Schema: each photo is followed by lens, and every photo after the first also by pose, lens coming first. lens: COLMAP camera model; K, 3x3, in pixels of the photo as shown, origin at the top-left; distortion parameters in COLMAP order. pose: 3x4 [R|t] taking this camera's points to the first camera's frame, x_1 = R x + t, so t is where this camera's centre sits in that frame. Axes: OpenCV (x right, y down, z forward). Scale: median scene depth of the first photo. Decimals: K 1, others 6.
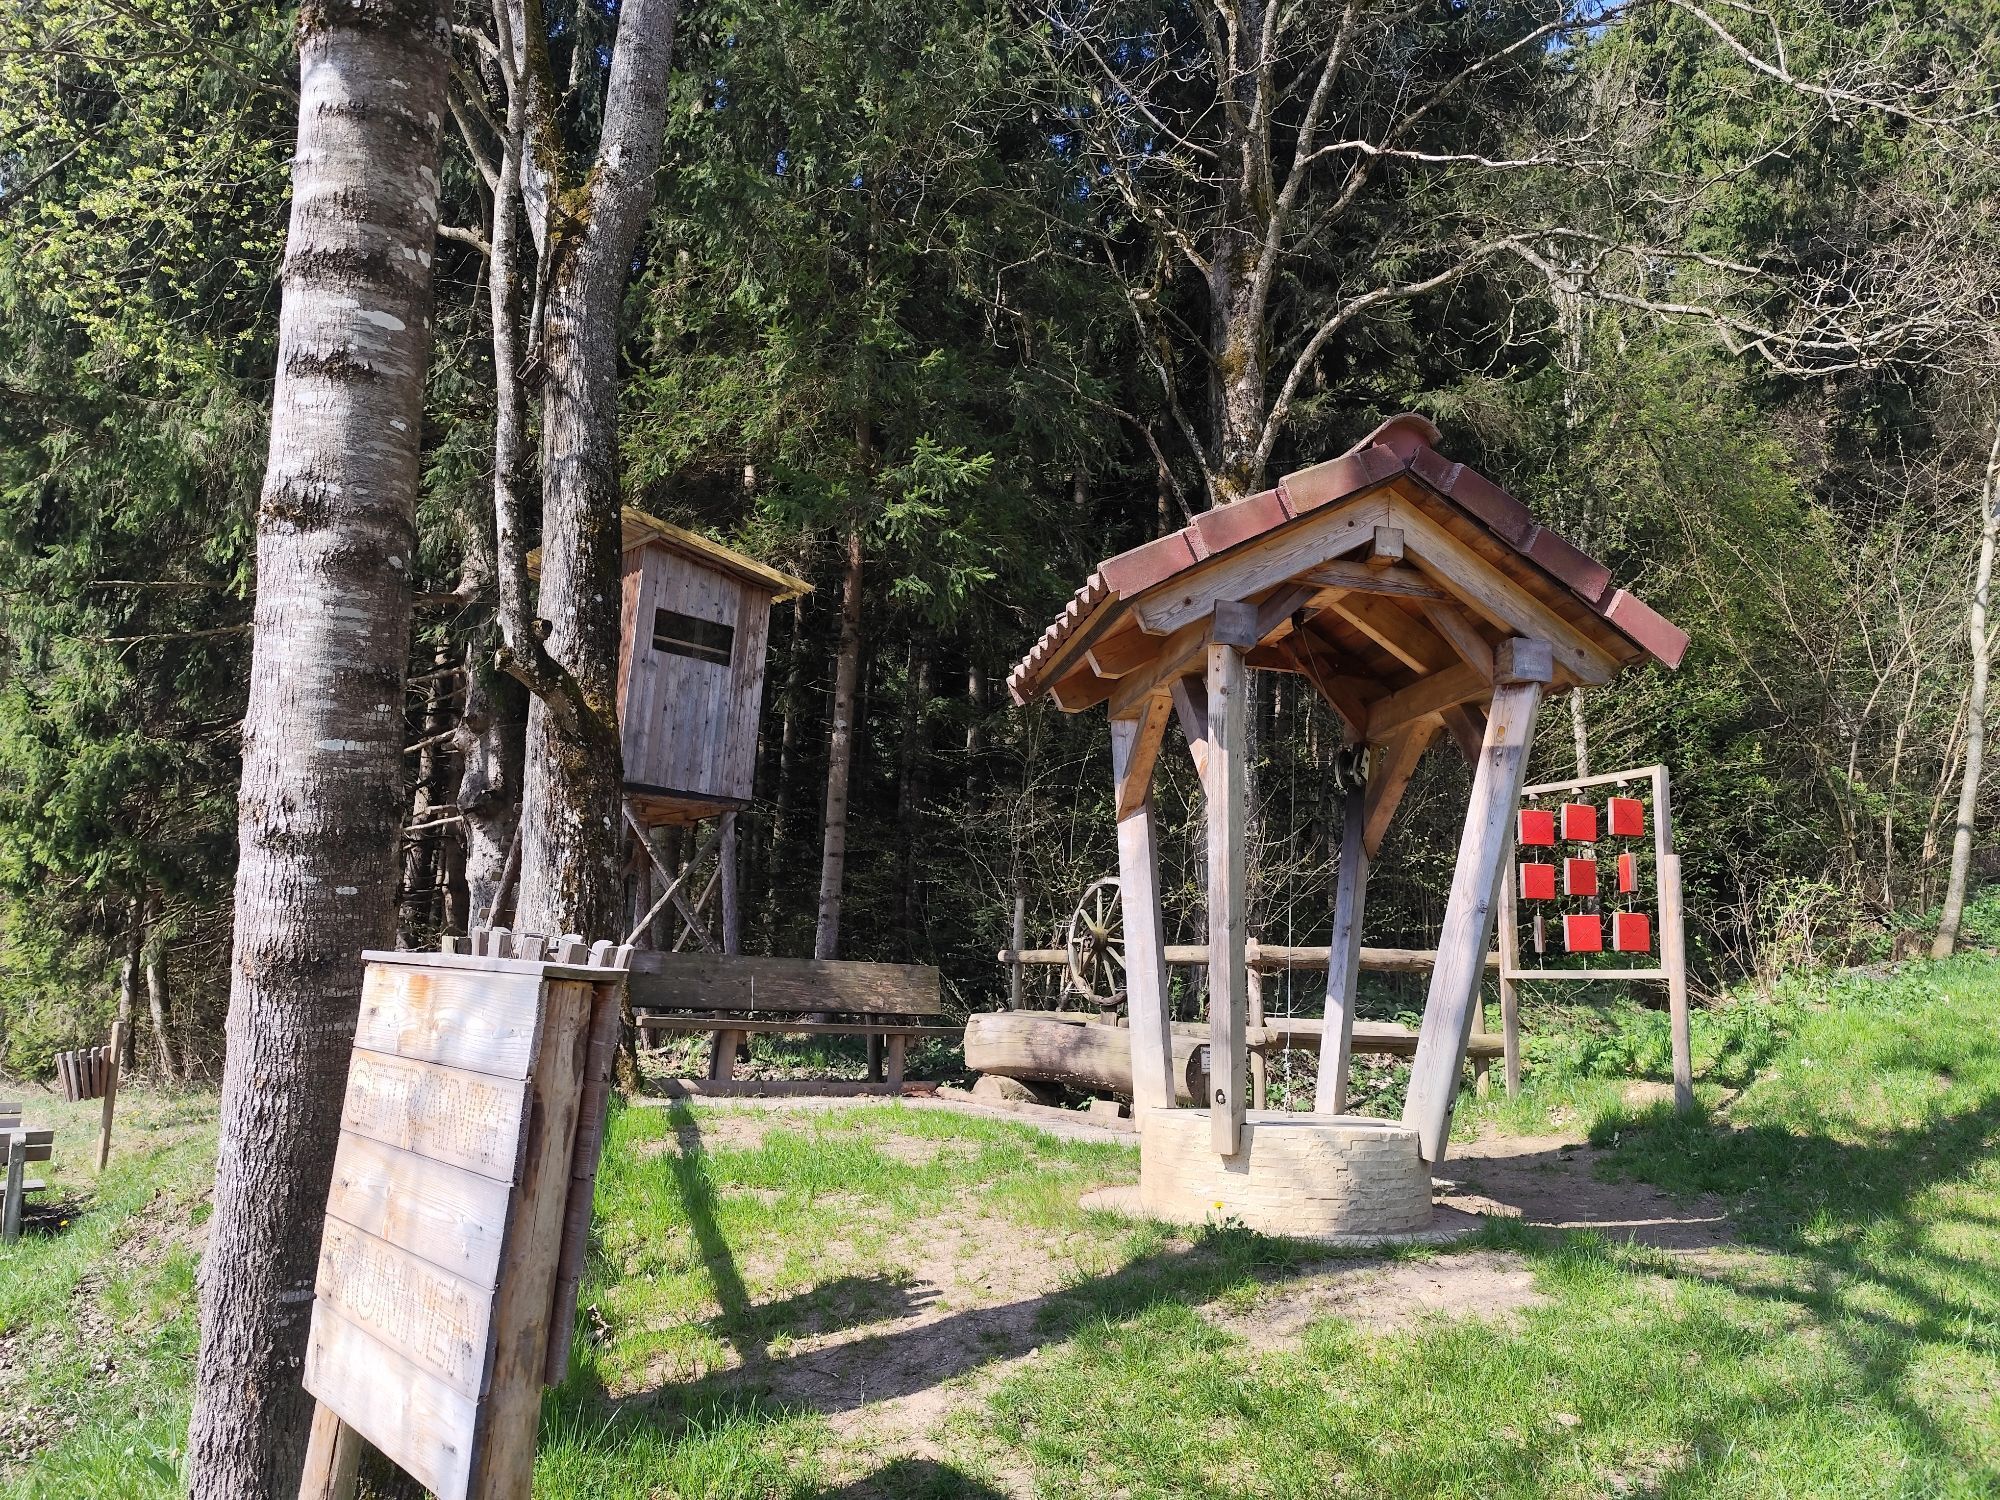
lens RADIAL K [[1291.7, 0, 1000.9], [0, 1291.7, 749.0], [0, 0, 1]] dist [-0.005127, -0.008067]
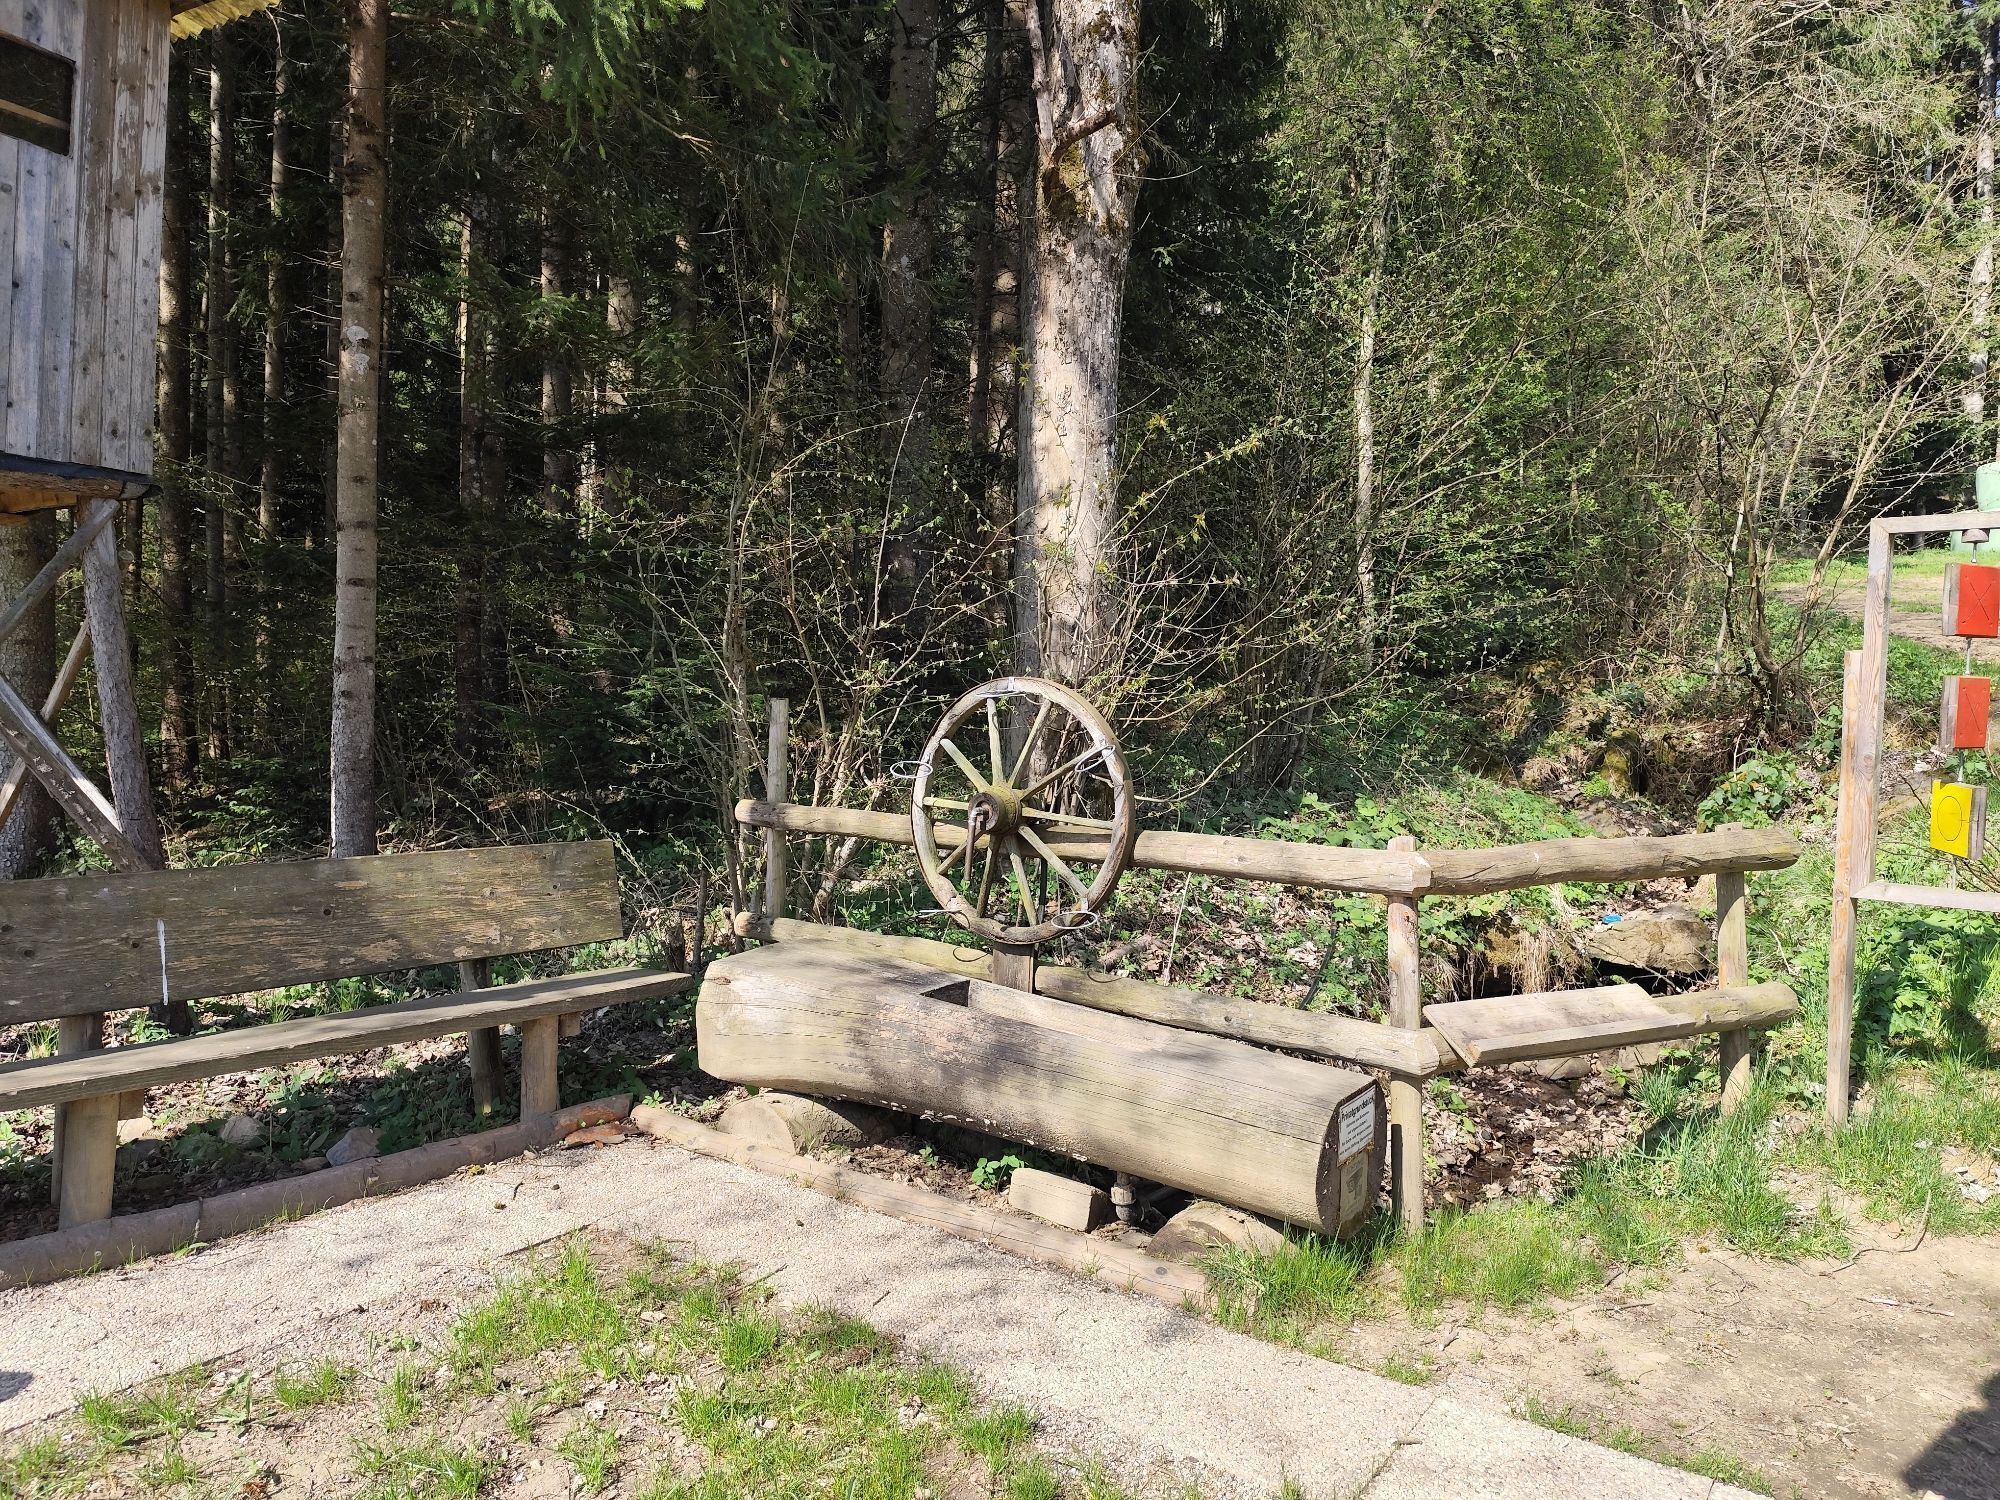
lens RADIAL K [[1291.7, 0, 1002.8], [0, 1291.7, 746.0], [0, 0, 1]] dist [-0.005127, -0.008067]
pose [[0.943697, -0.025491, 0.329829, -0.073277], [-0.051459, 0.973578, 0.222479, 0.019410], [-0.326785, -0.226926, 0.917451, 0.543657]]
